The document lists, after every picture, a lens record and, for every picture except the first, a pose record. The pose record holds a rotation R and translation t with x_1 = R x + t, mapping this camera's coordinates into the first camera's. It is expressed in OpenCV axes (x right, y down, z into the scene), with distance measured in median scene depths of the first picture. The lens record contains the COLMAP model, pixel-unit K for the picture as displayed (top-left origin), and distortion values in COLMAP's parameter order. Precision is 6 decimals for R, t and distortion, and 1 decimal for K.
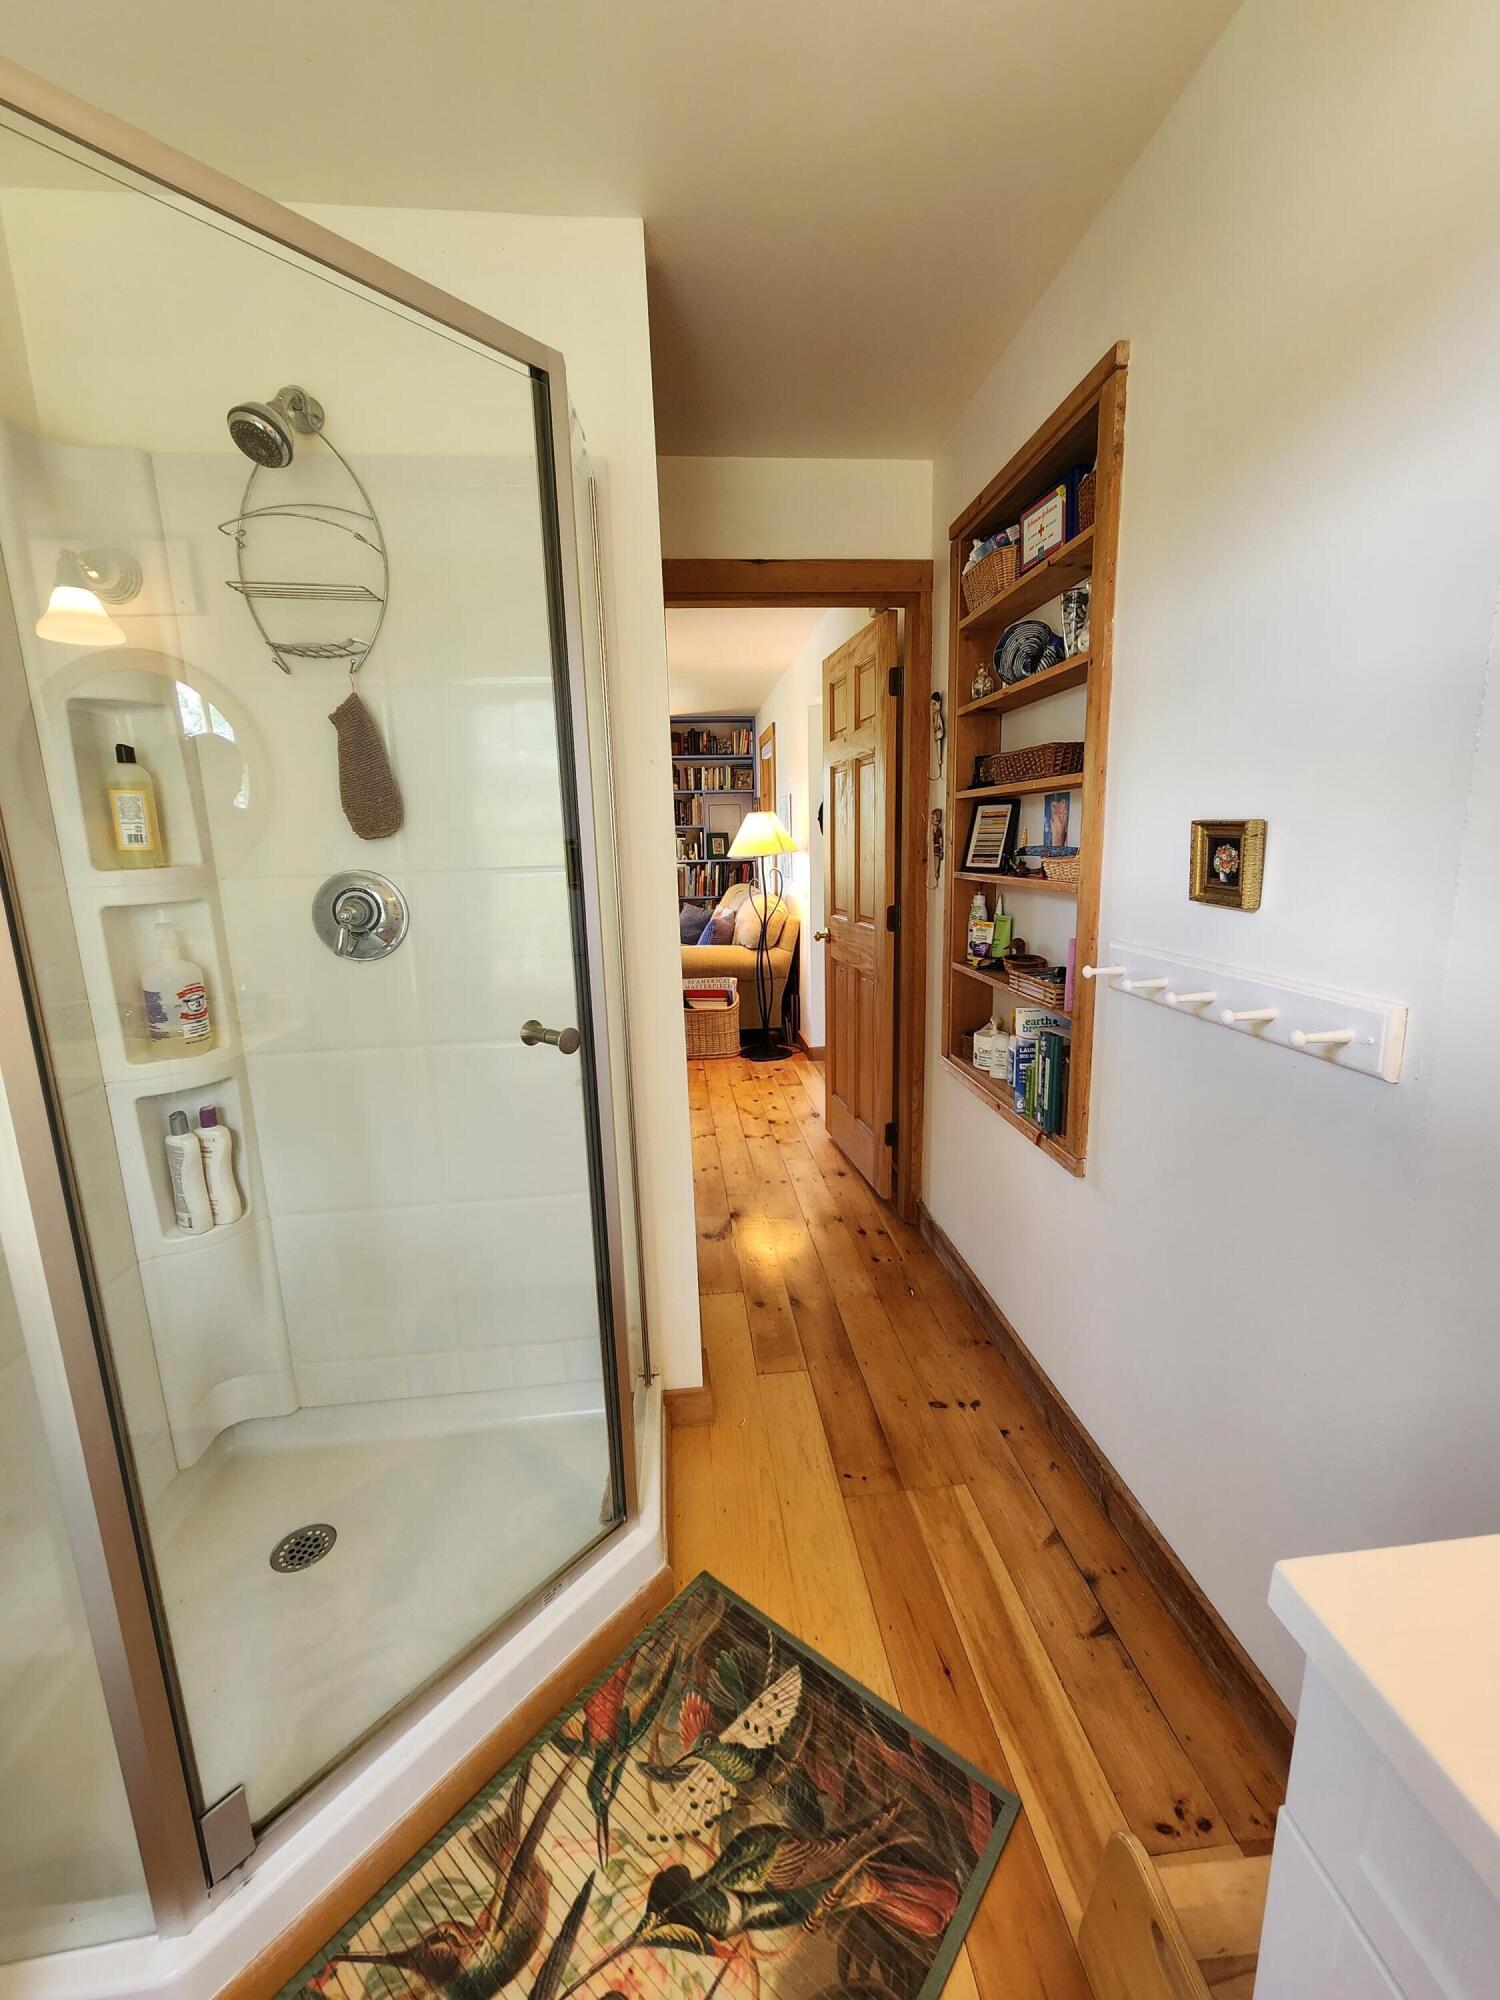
lens RADIAL K [[819.5, 0, 752.5], [0, 819.5, 998.5], [0, 0, 1]] dist [-0.002074, -0.000814]
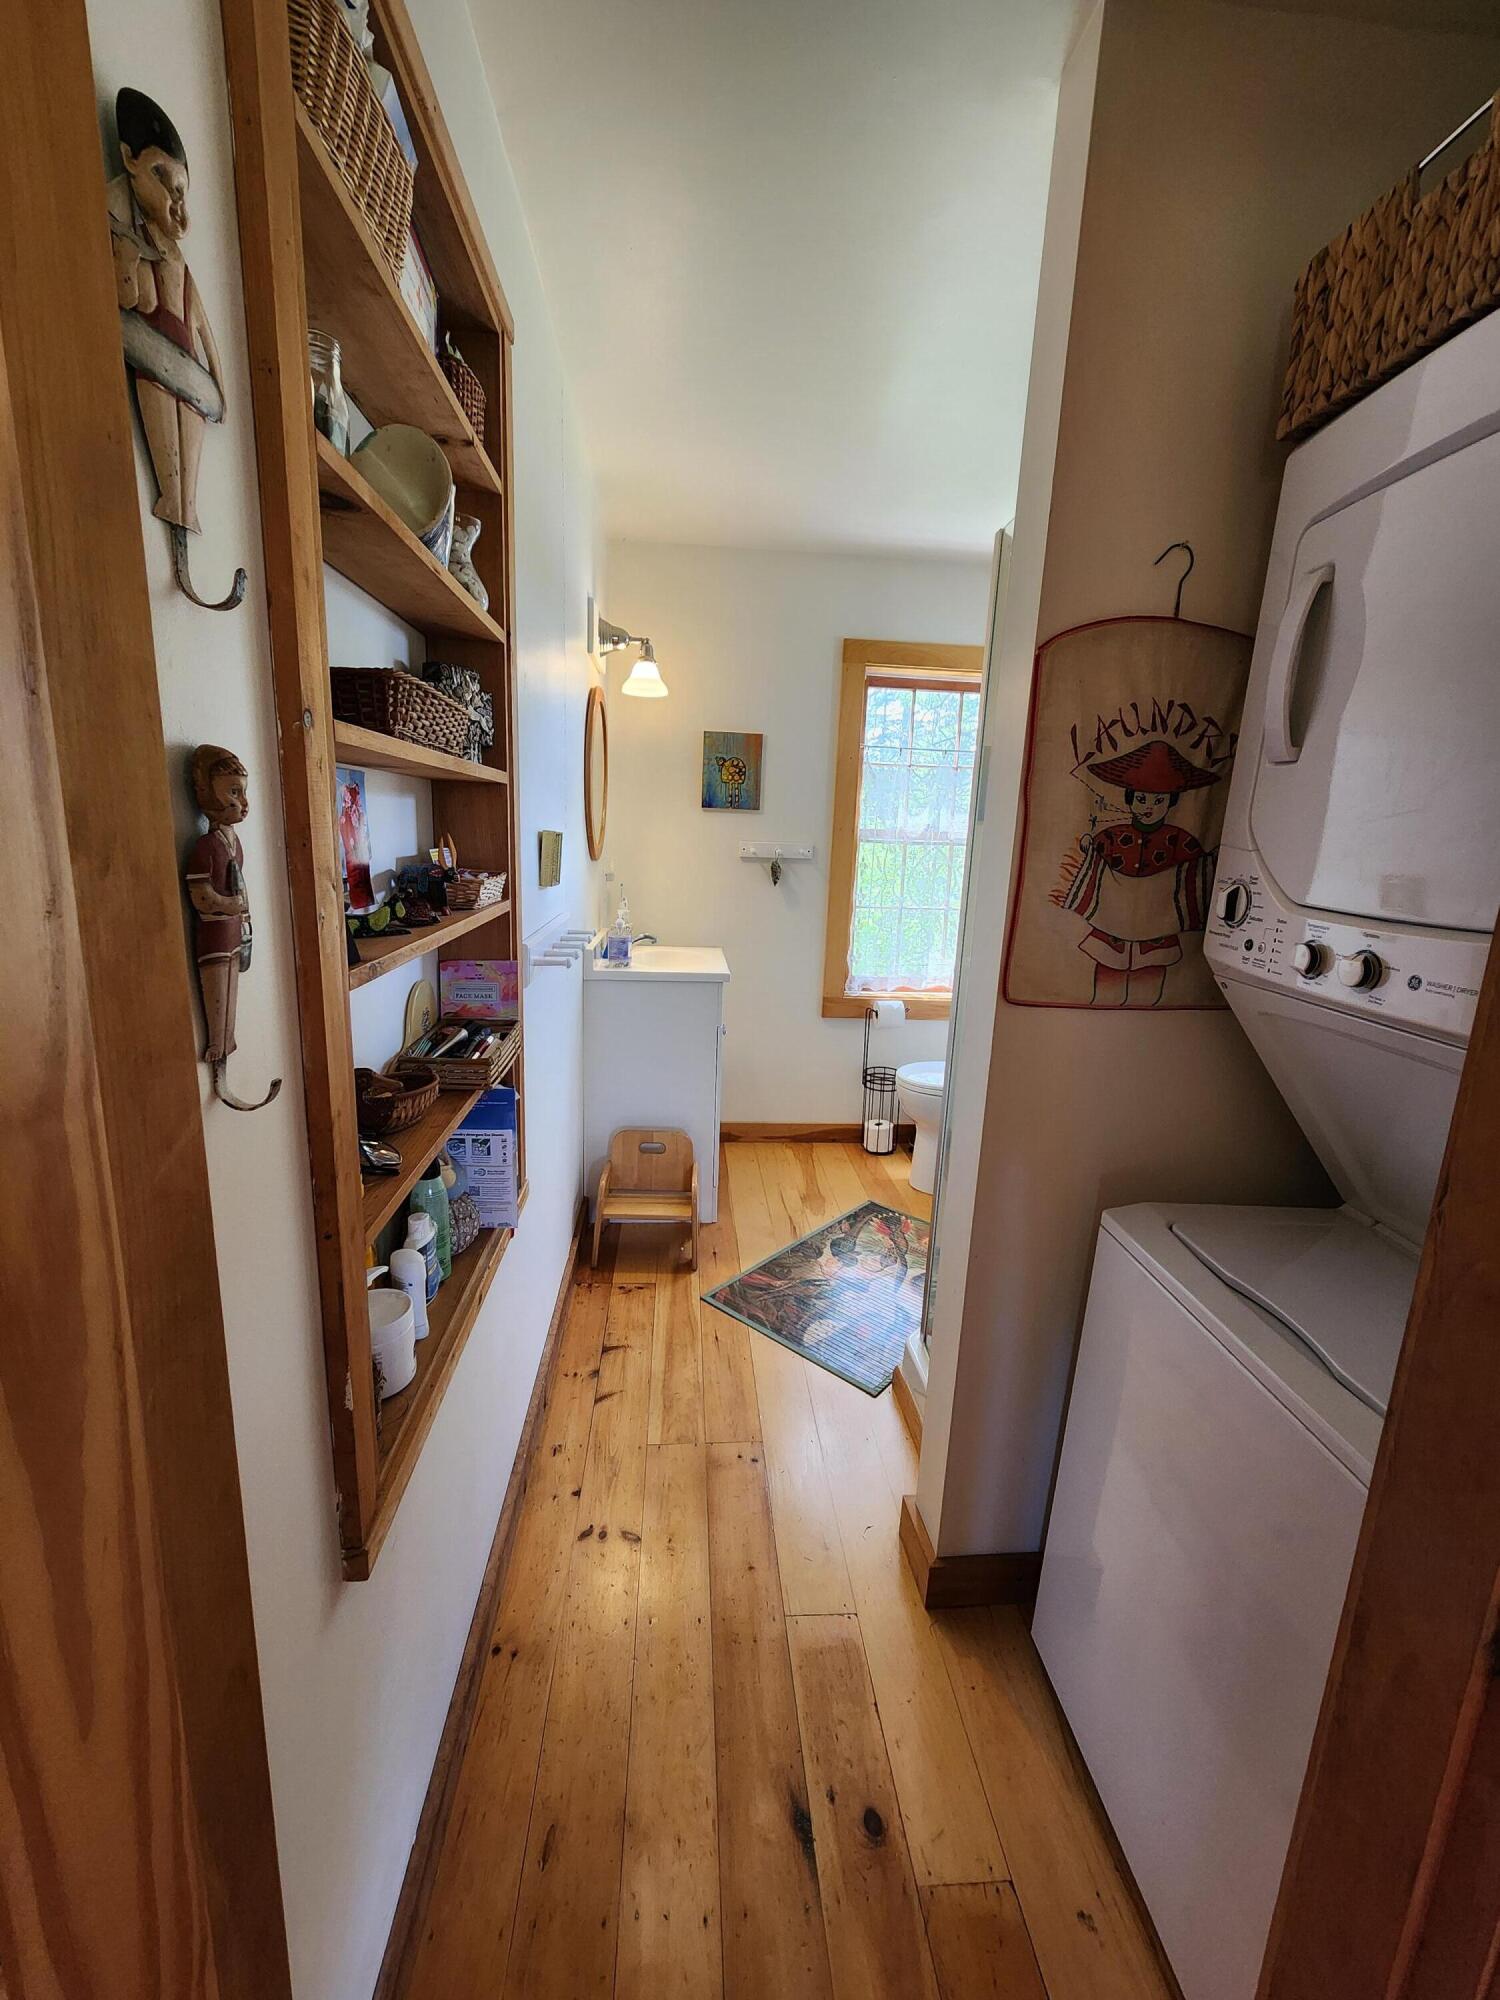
lens RADIAL K [[819.5, 0, 749.3], [0, 819.5, 1000.1], [0, 0, 1]] dist [-0.002074, -0.000814]
pose [[-0.999572, -0.017350, 0.023538, 0.157979], [-0.006715, 0.919628, 0.392734, -0.532182], [-0.028460, 0.392408, -0.919351, 2.509641]]
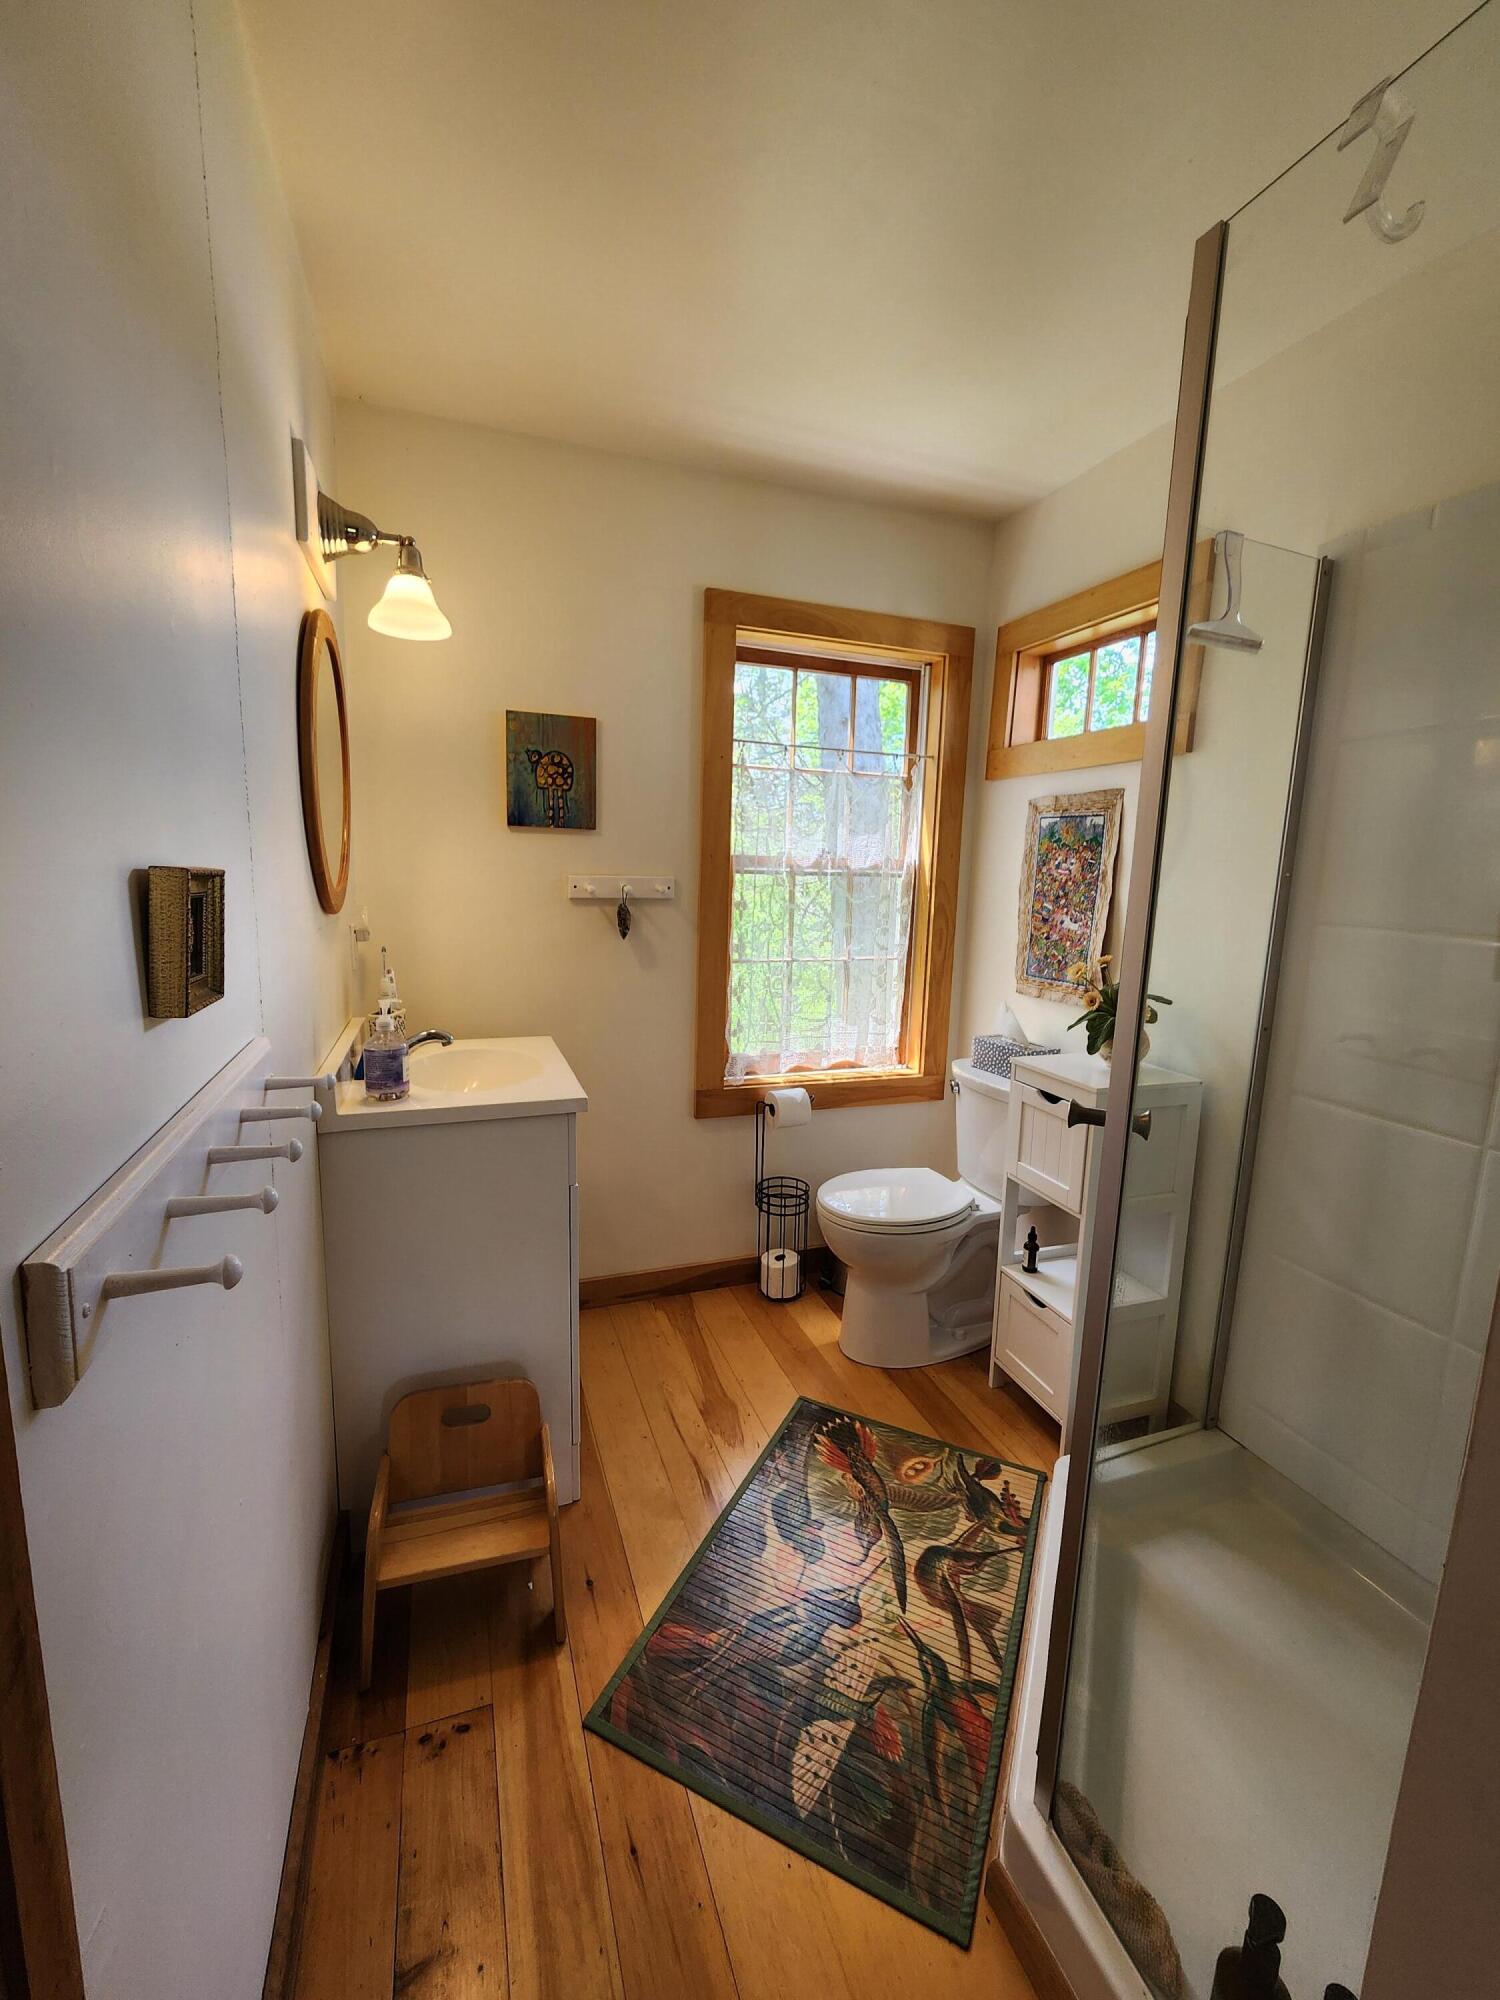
lens RADIAL K [[819.5, 0, 752.0], [0, 819.5, 997.4], [0, 0, 1]] dist [-0.002074, -0.000814]
pose [[-0.969640, 0.036933, -0.241734, 0.321532], [-0.052160, 0.934543, 0.352007, -0.356999], [0.238911, 0.353928, -0.904243, 1.641233]]
